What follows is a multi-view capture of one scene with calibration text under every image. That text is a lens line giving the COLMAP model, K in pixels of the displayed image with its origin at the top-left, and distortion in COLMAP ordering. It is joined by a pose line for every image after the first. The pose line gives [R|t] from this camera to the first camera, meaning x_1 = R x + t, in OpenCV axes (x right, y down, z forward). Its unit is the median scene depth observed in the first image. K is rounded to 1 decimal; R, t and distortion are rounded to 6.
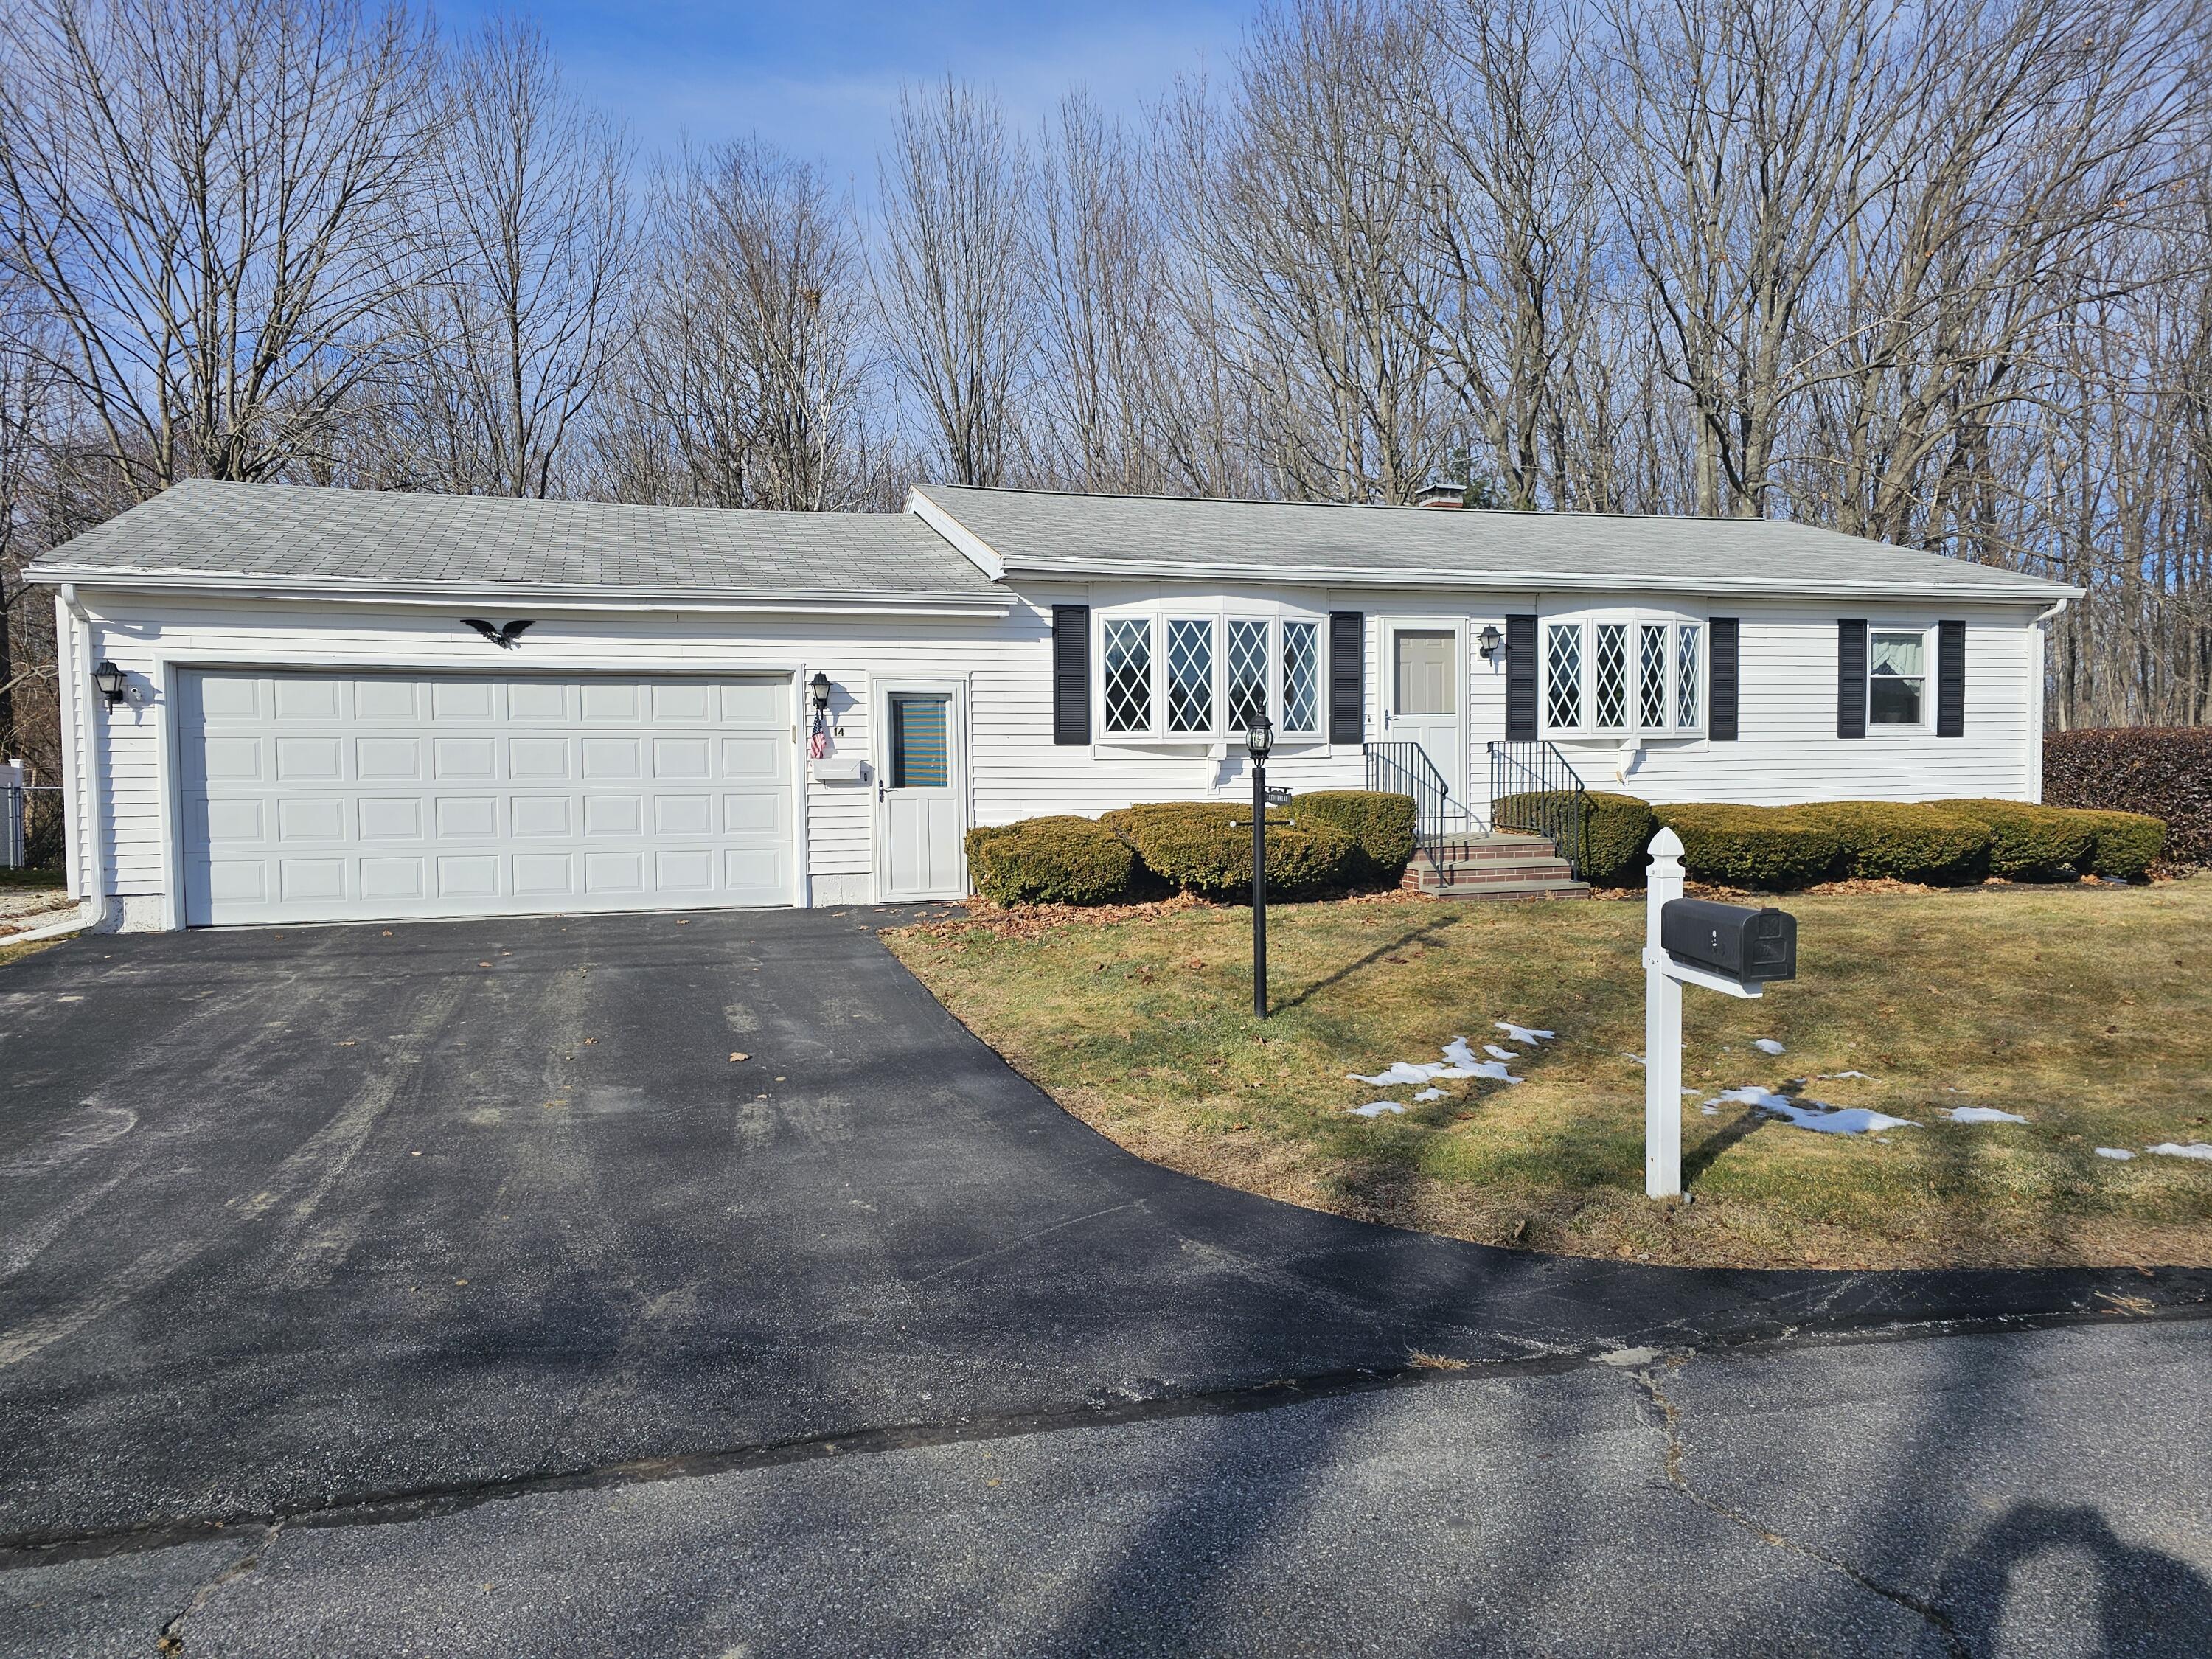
lens RADIAL K [[1485.5, 0, 1104.8], [0, 1485.5, 846.1], [0, 0, 1]] dist [0.054725, -0.035138]
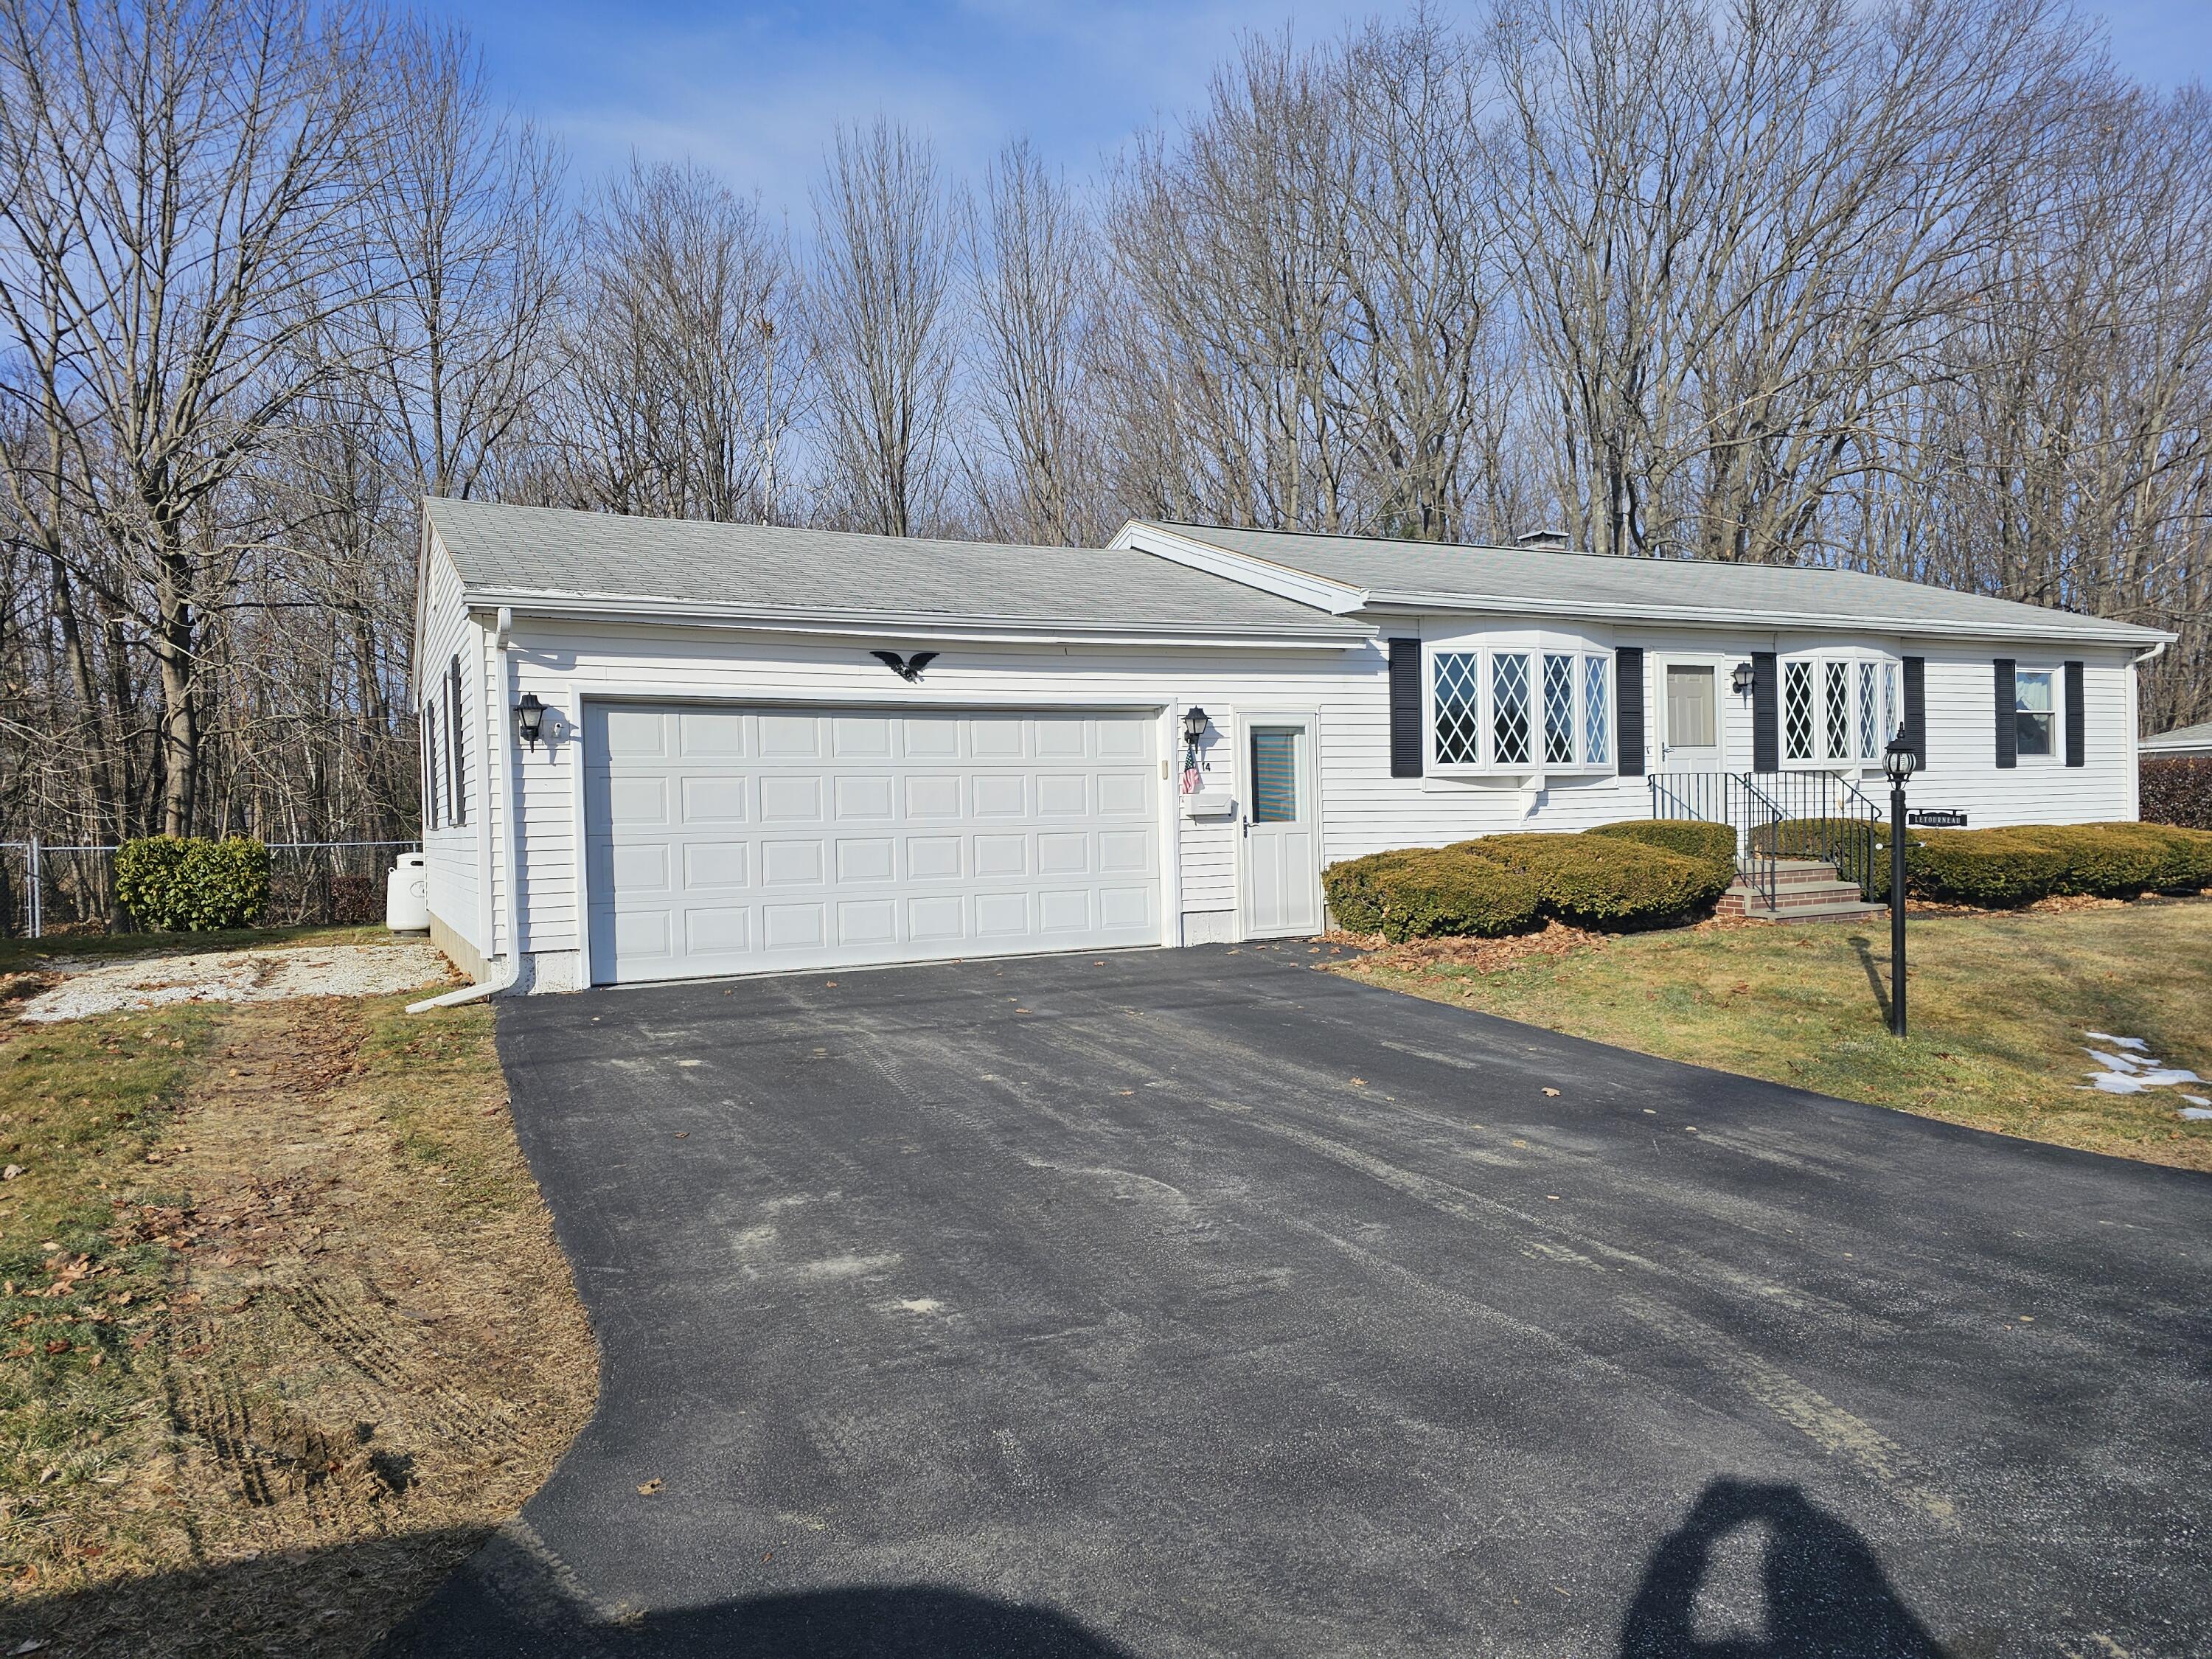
lens RADIAL K [[1485.5, 0, 1091.7], [0, 1485.5, 837.0], [0, 0, 1]] dist [0.054725, -0.035138]
pose [[0.984131, -0.015724, 0.176745, -0.416126], [0.022190, 0.999152, -0.034669, 0.001668], [-0.176050, 0.038041, 0.983646, 0.052565]]
